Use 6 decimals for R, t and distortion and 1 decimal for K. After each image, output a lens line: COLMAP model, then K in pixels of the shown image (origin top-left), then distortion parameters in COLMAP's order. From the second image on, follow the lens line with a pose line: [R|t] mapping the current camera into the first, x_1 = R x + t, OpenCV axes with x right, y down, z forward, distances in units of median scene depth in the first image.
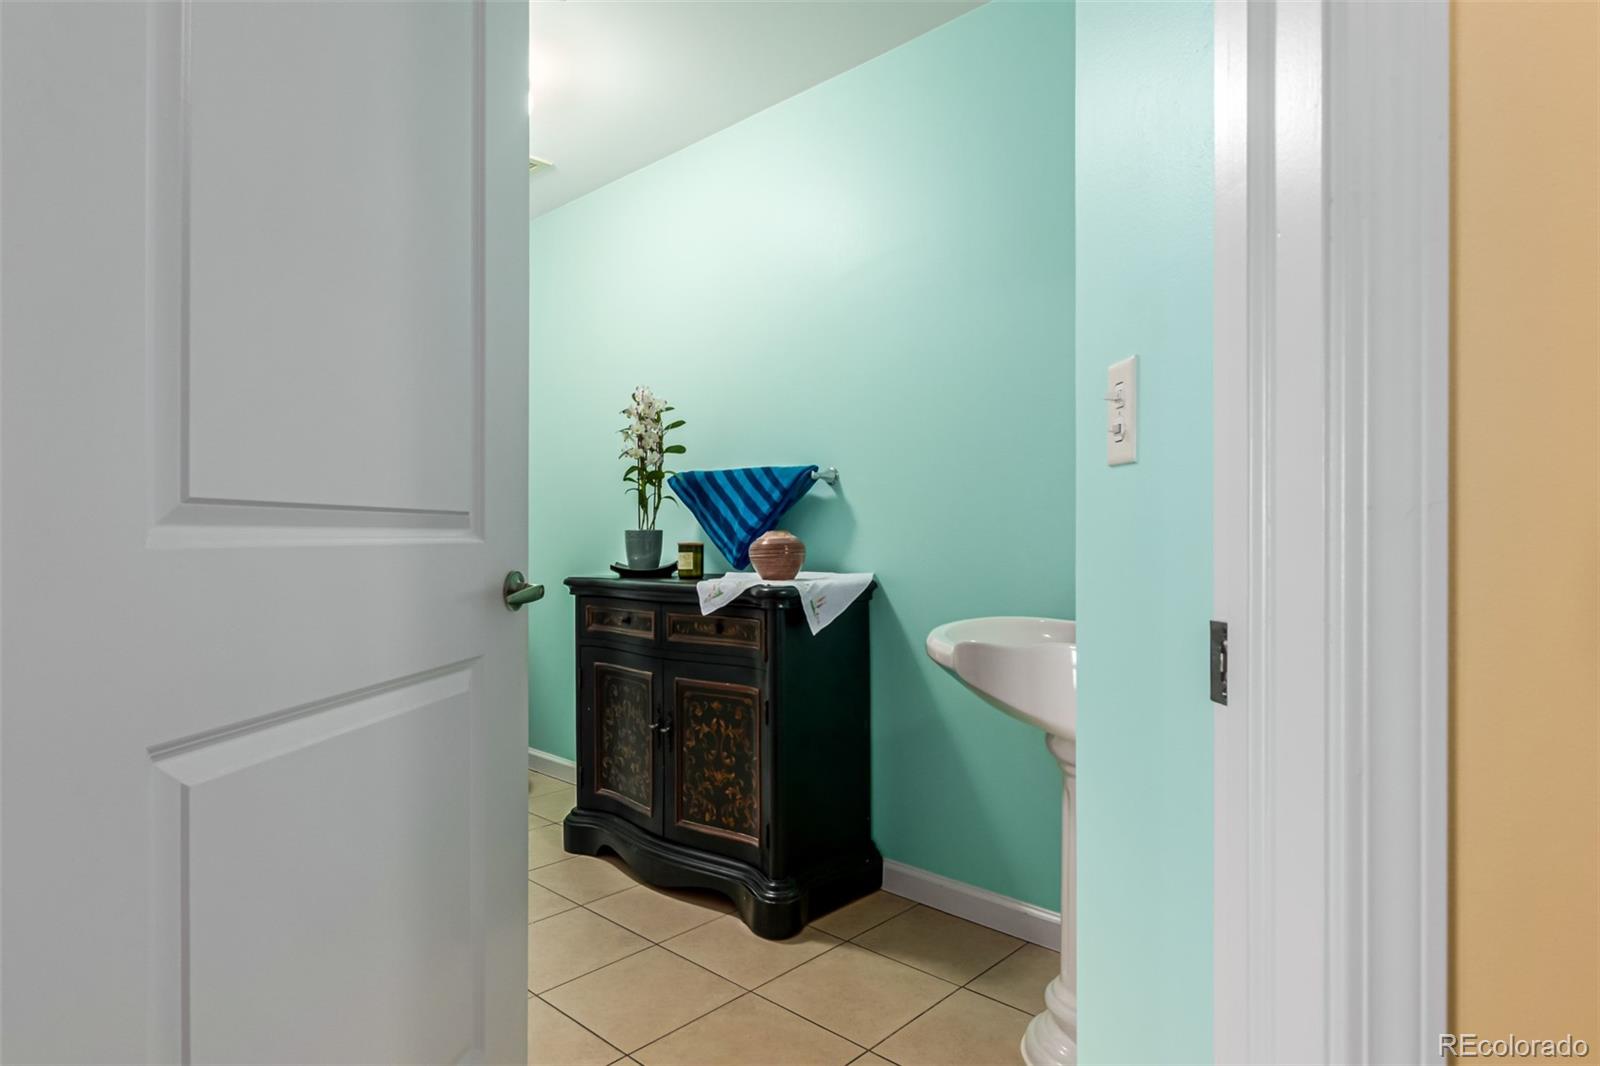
lens RADIAL K [[897.2, 0, 789.9], [0, 897.2, 540.4], [0, 0, 1]] dist [-0.000342, 0.000000]
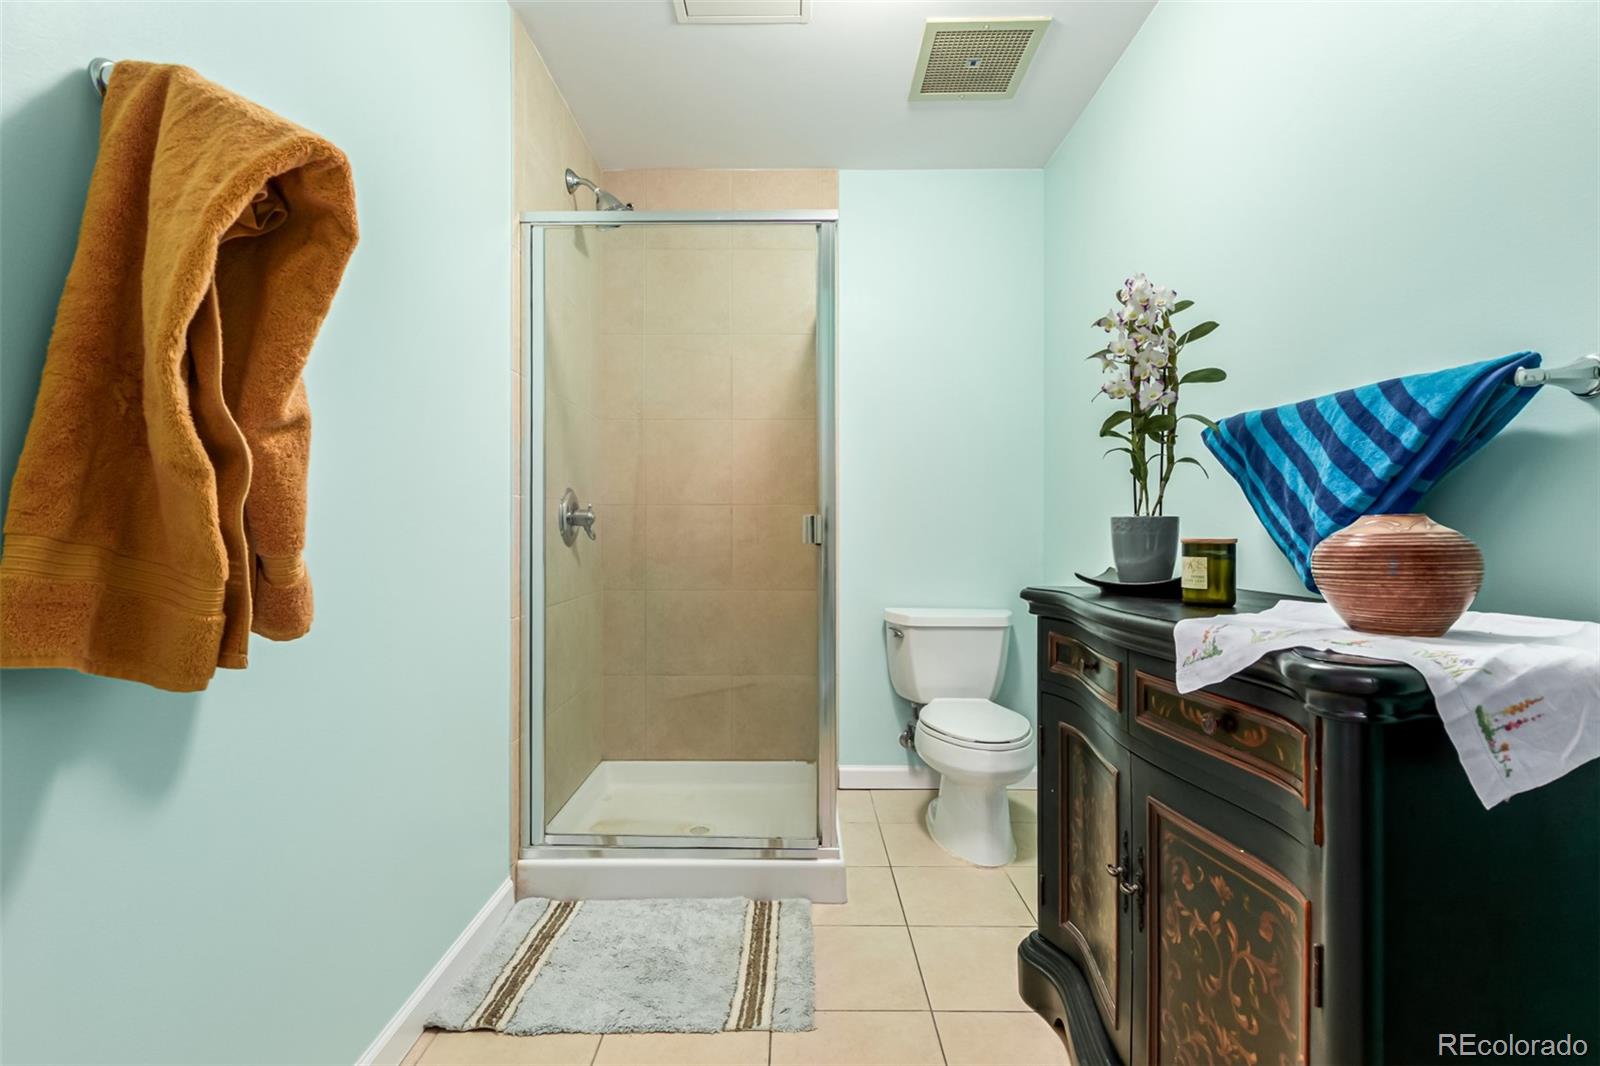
lens RADIAL K [[749.4, 0, 801.0], [0, 749.4, 526.9], [0, 0, 1]] dist [0.004471, -0.001624]
pose [[0.691567, 0.004210, -0.722300, 0.045403], [-0.009206, 0.999953, -0.002987, -0.001024], [0.722254, 0.008715, 0.691573, 0.517162]]
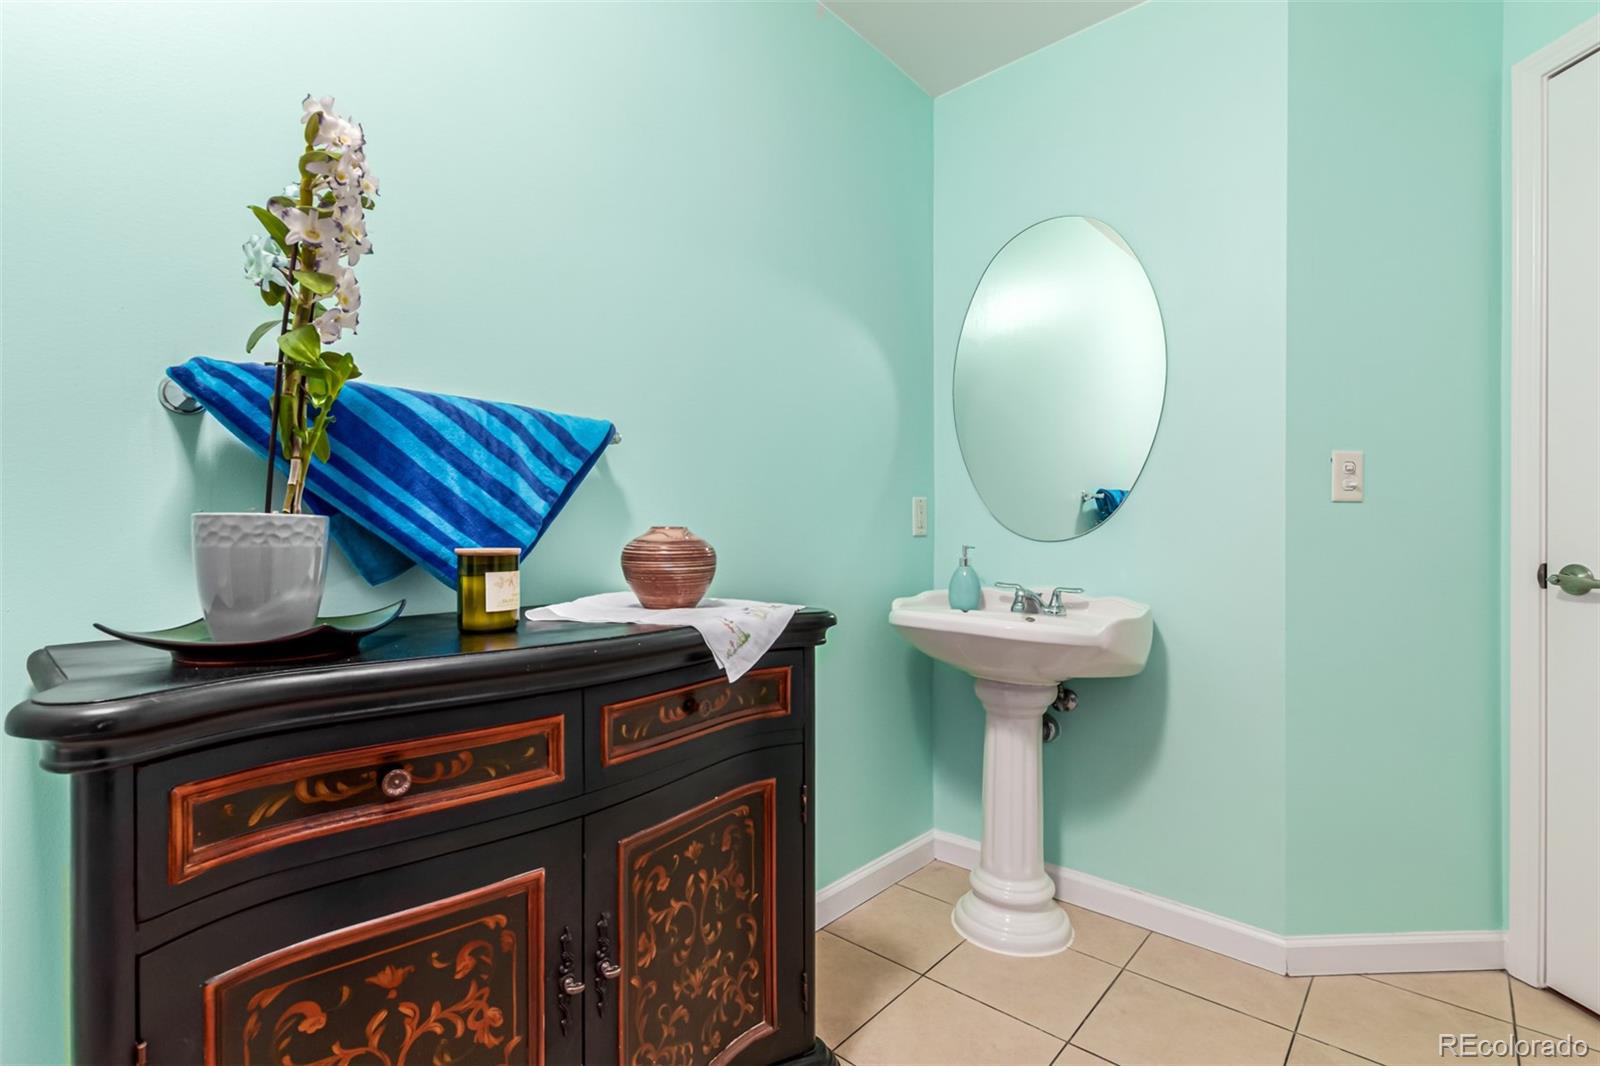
lens RADIAL K [[749.4, 0, 803.6], [0, 749.4, 535.8], [0, 0, 1]] dist [0.004471, -0.001624]
pose [[-0.051132, 0.008401, 0.998657, -0.492358], [0.006329, 0.999947, -0.008088, -0.001201], [-0.998672, 0.005907, -0.051183, 0.872797]]
